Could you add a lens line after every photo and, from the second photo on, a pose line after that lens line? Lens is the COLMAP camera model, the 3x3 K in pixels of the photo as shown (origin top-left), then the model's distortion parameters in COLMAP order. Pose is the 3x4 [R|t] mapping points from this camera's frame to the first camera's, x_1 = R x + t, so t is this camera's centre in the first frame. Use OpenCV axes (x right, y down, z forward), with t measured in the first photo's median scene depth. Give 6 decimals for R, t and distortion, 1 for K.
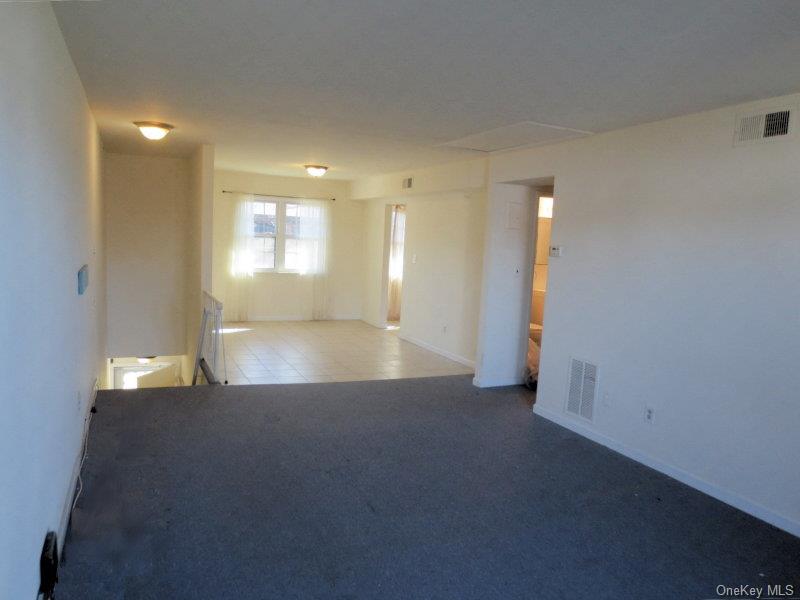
lens RADIAL K [[564.4, 0, 400.0], [0, 564.4, 300.0], [0, 0, 1]] dist [0.001281, -0.001126]
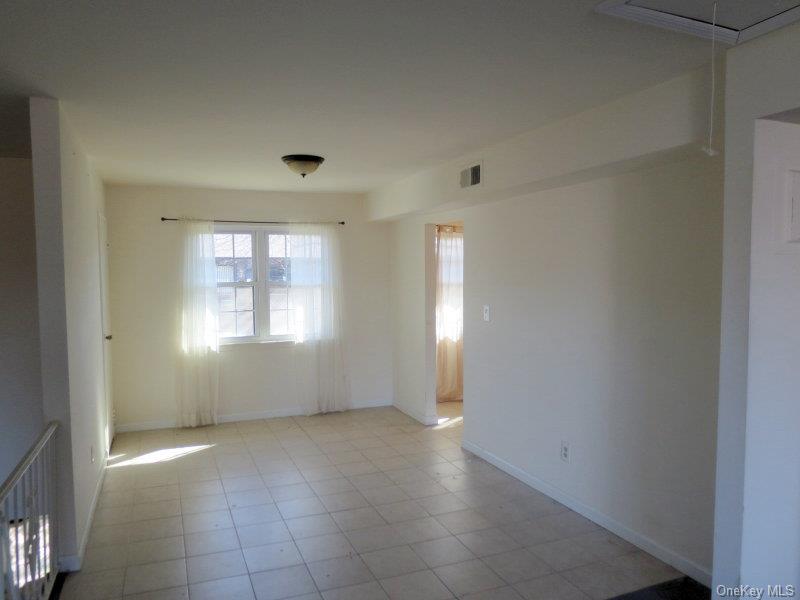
lens RADIAL K [[564.4, 0, 400.0], [0, 564.4, 300.0], [0, 0, 1]] dist [0.001281, -0.001126]
pose [[0.997643, -0.056003, -0.039646, -0.031812], [0.053388, 0.996509, -0.064191, -0.047172], [0.043102, 0.061923, 0.997150, 0.376671]]
